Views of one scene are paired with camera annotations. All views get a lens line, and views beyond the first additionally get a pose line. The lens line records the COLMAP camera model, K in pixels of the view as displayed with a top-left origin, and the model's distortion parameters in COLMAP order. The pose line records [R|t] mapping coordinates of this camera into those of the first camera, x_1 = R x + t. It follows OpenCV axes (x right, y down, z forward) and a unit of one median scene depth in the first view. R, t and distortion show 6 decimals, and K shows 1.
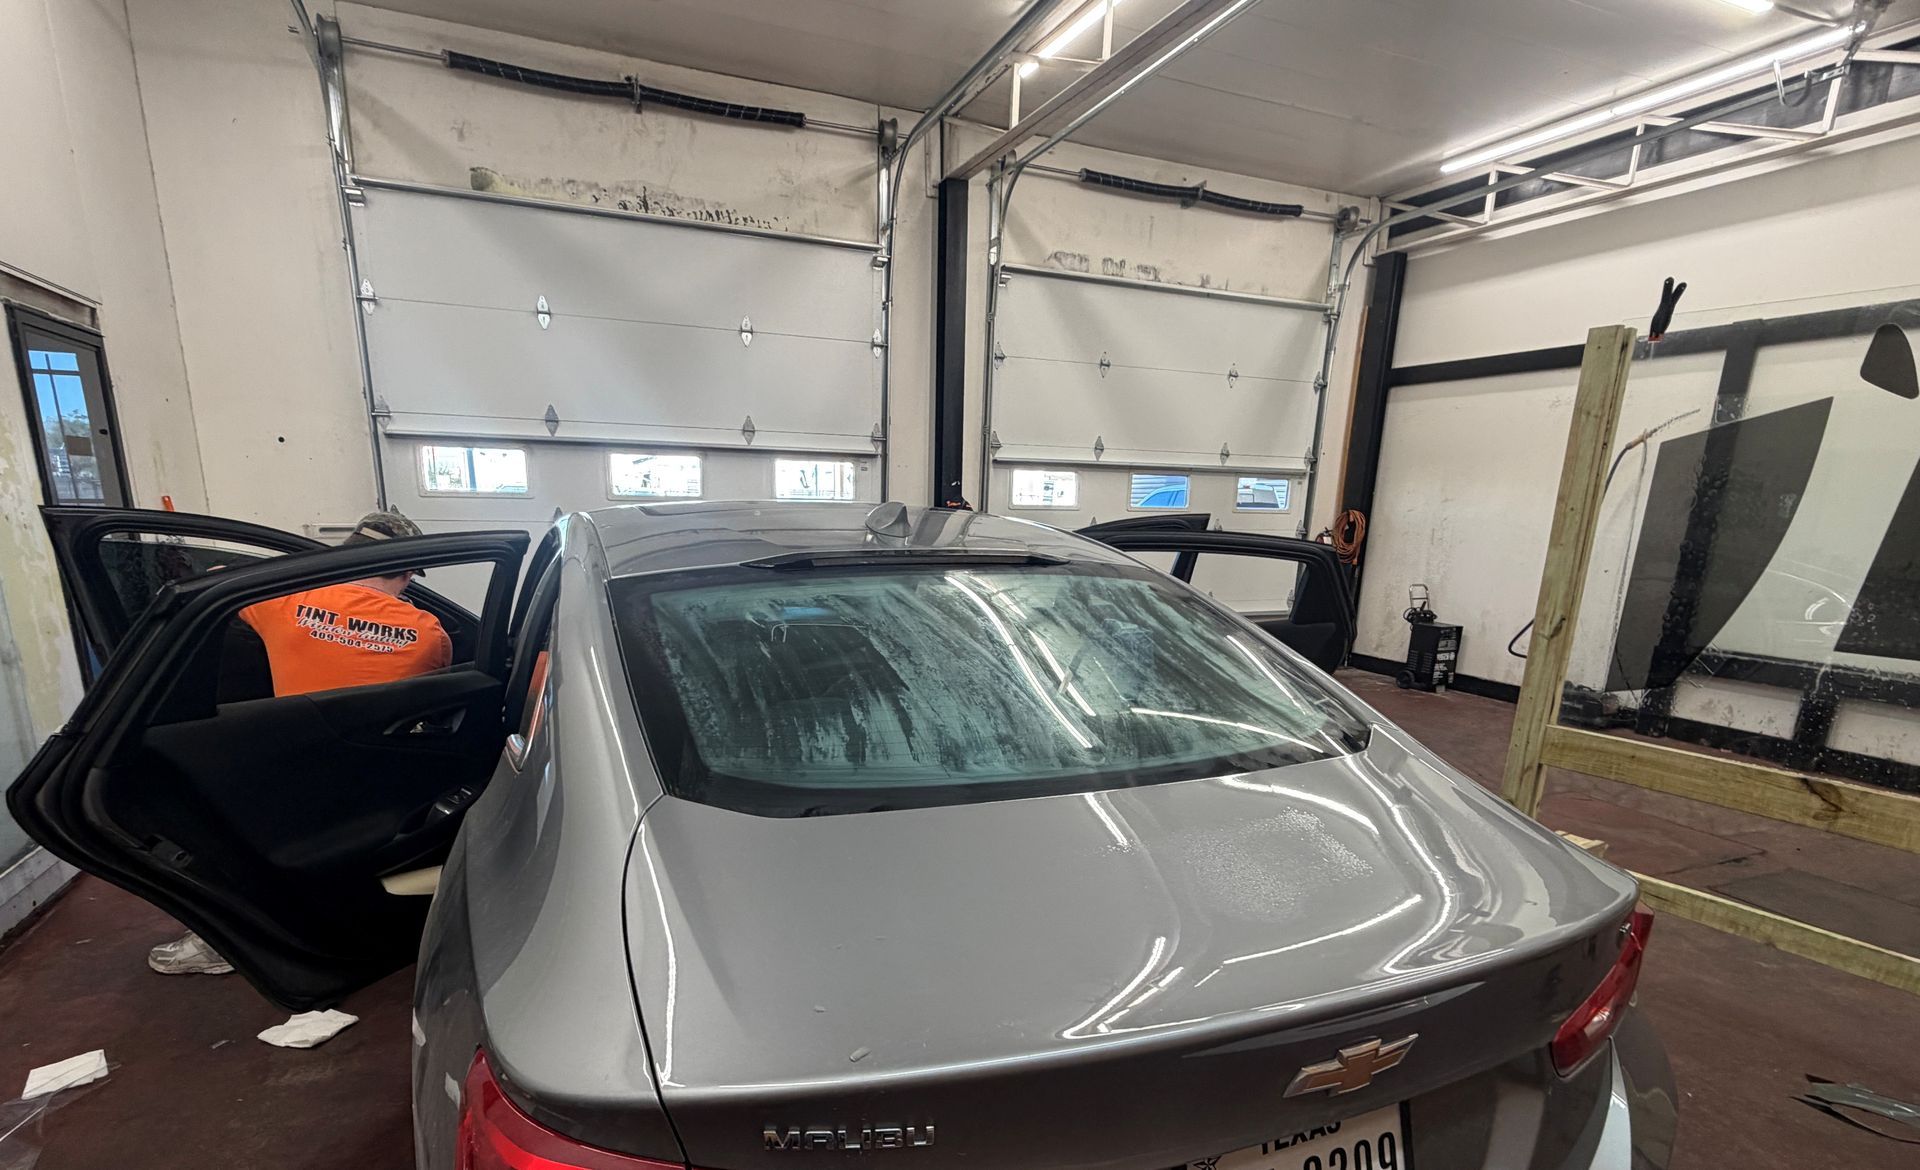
lens RADIAL K [[927.6, 0, 932.1], [0, 927.6, 738.2], [0, 0, 1]] dist [-0.002644, -0.000631]
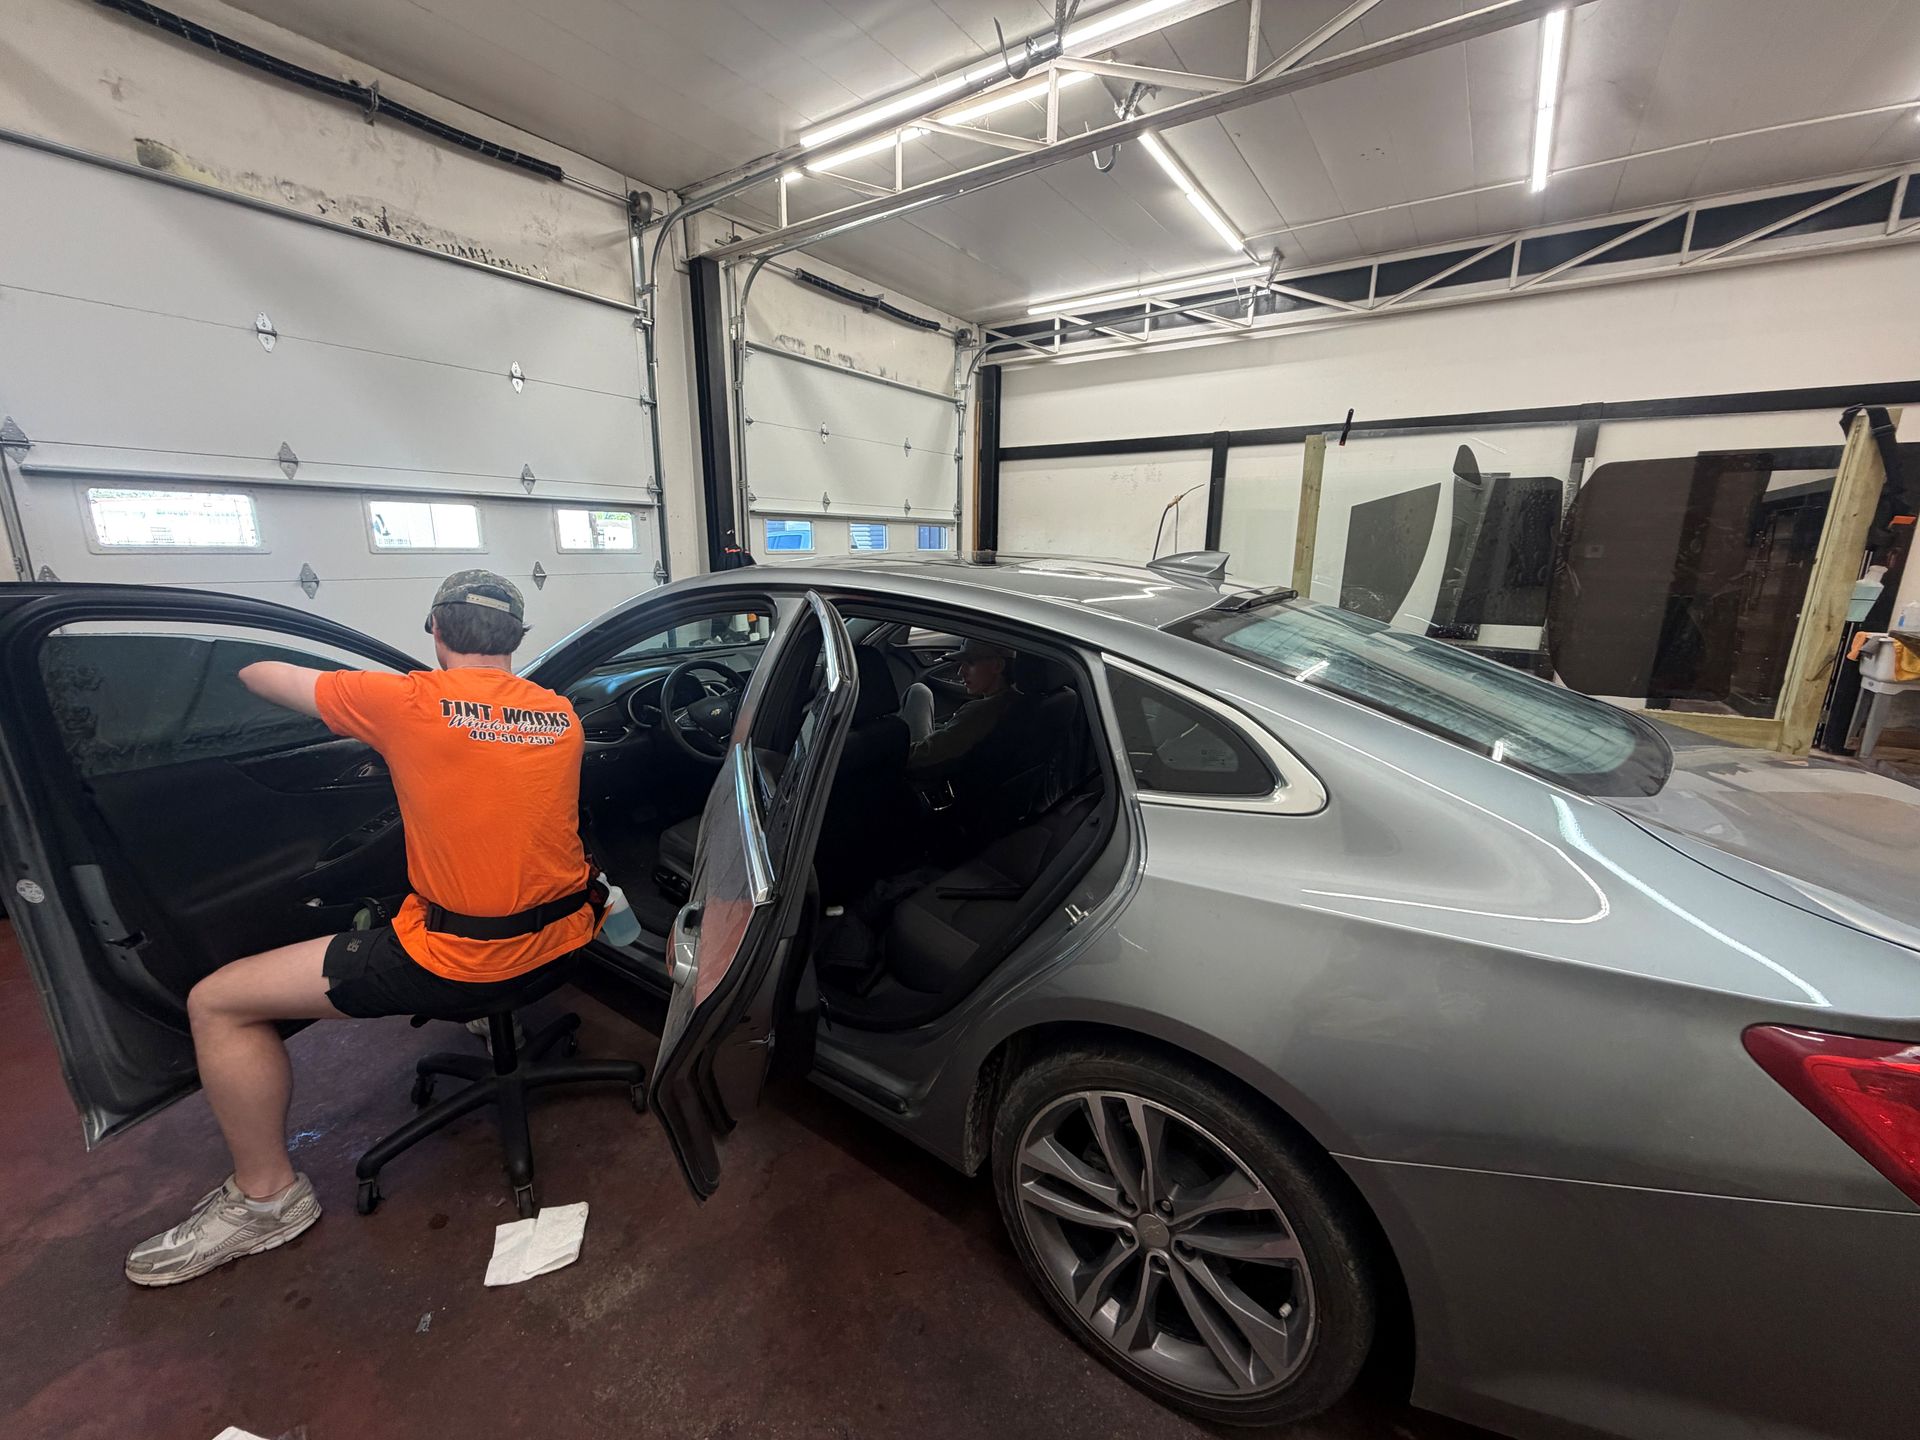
lens RADIAL K [[769.9, 0, 958.3], [0, 769.9, 713.6], [0, 0, 1]] dist [-0.001713, 0.000098]
pose [[0.840873, -0.129488, 0.525514, -0.272487], [0.146725, 0.989137, 0.008952, -0.031312], [-0.520964, 0.069579, 0.850738, 0.100735]]
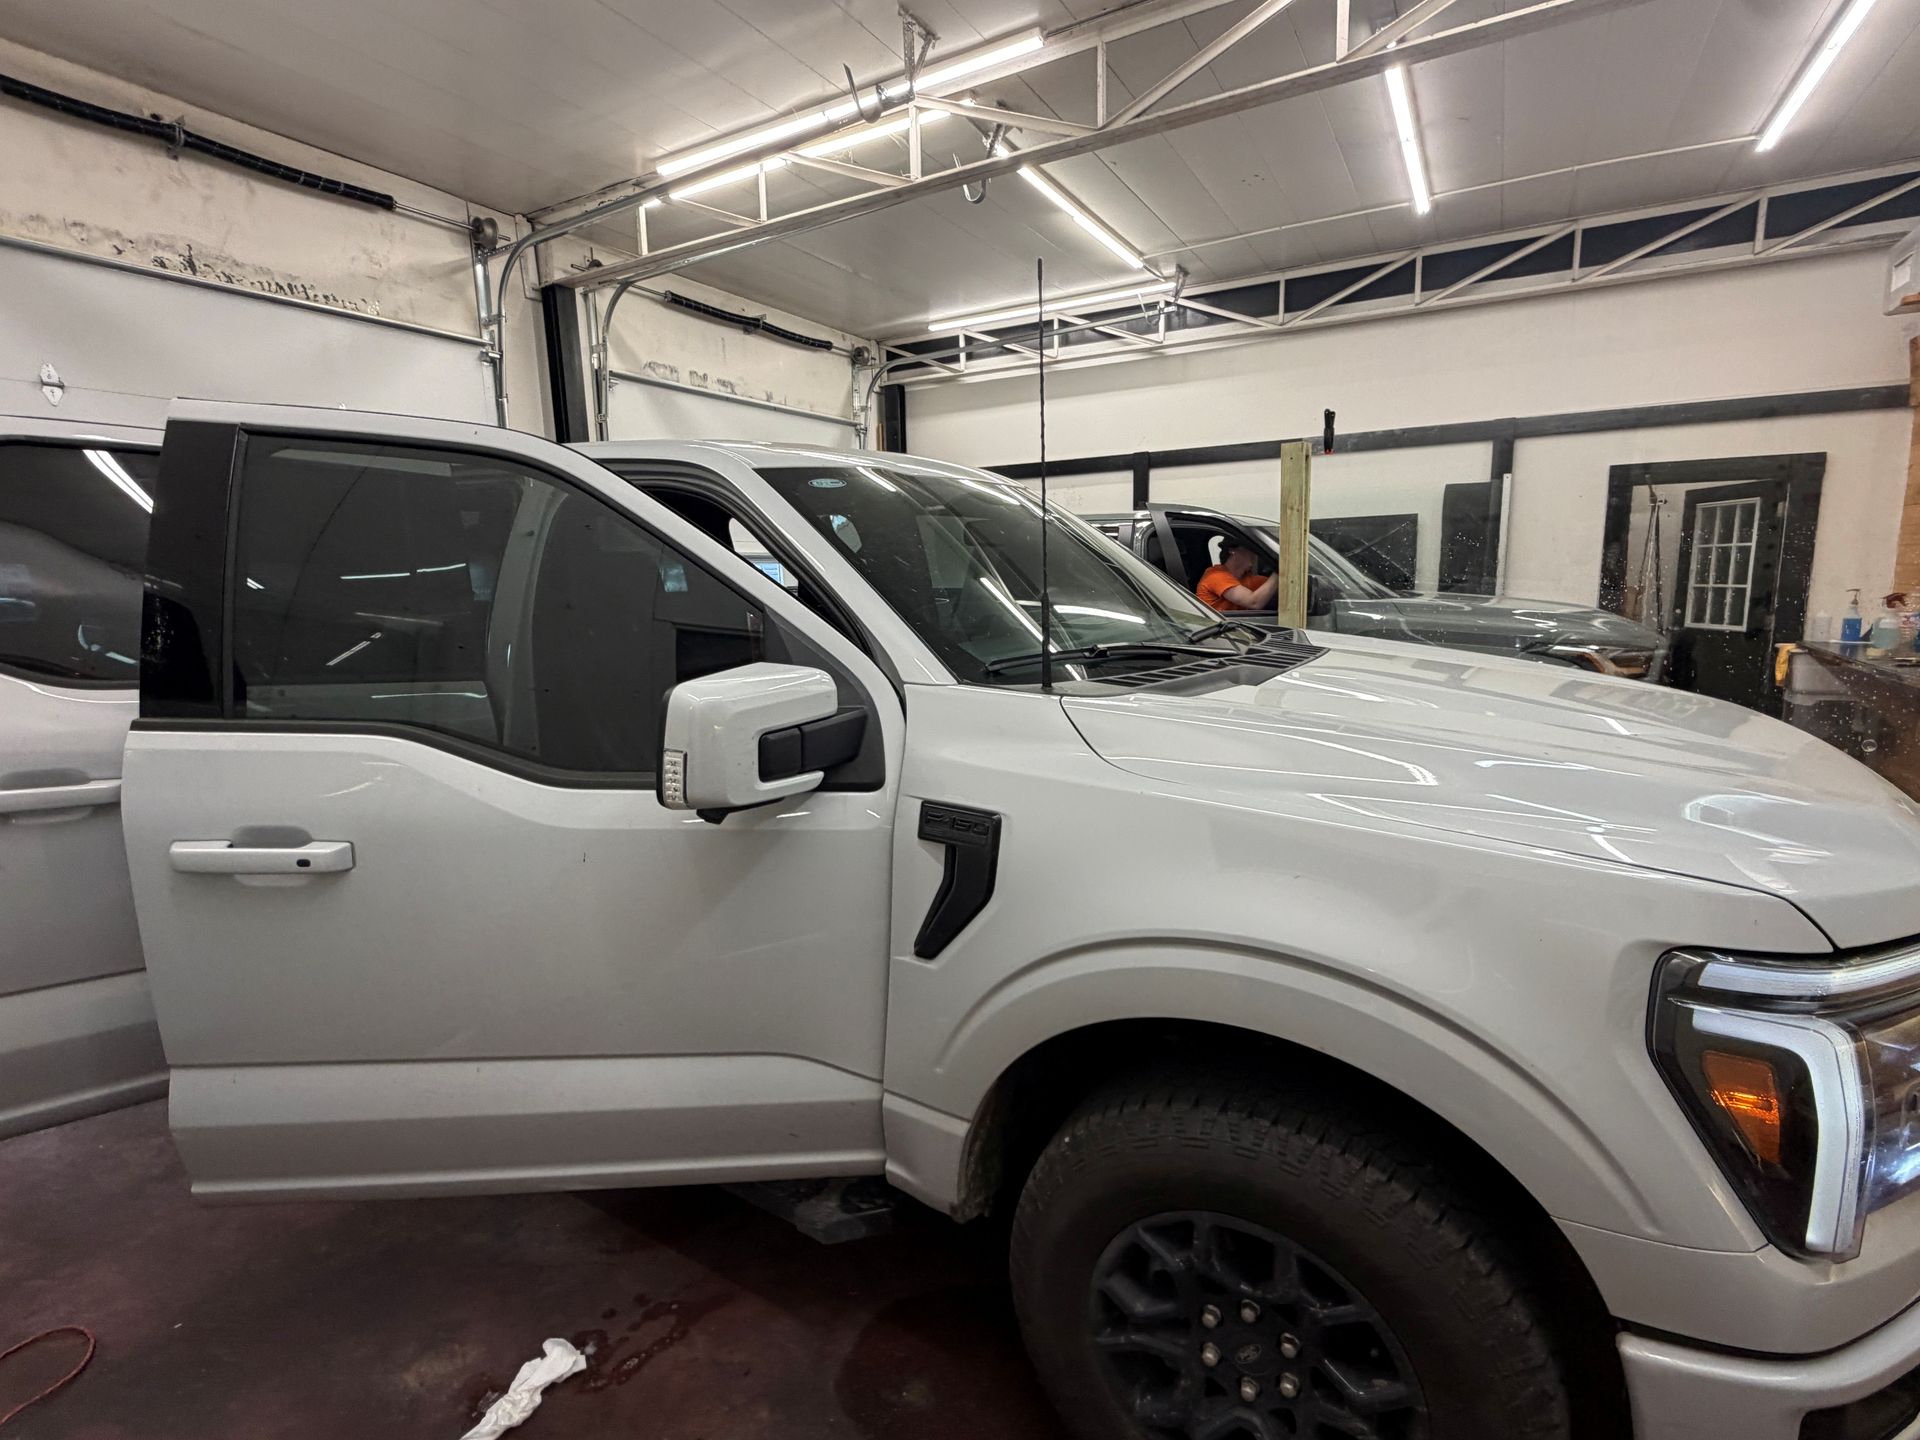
lens RADIAL K [[904.6, 0, 963.8], [0, 904.6, 712.5], [0, 0, 1]] dist [-0.000718, -0.000826]
pose [[0.795884, -0.133081, 0.590642, -0.267623], [0.192316, 0.980589, -0.038203, -0.024774], [-0.574093, 0.143995, 0.806029, 0.019669]]
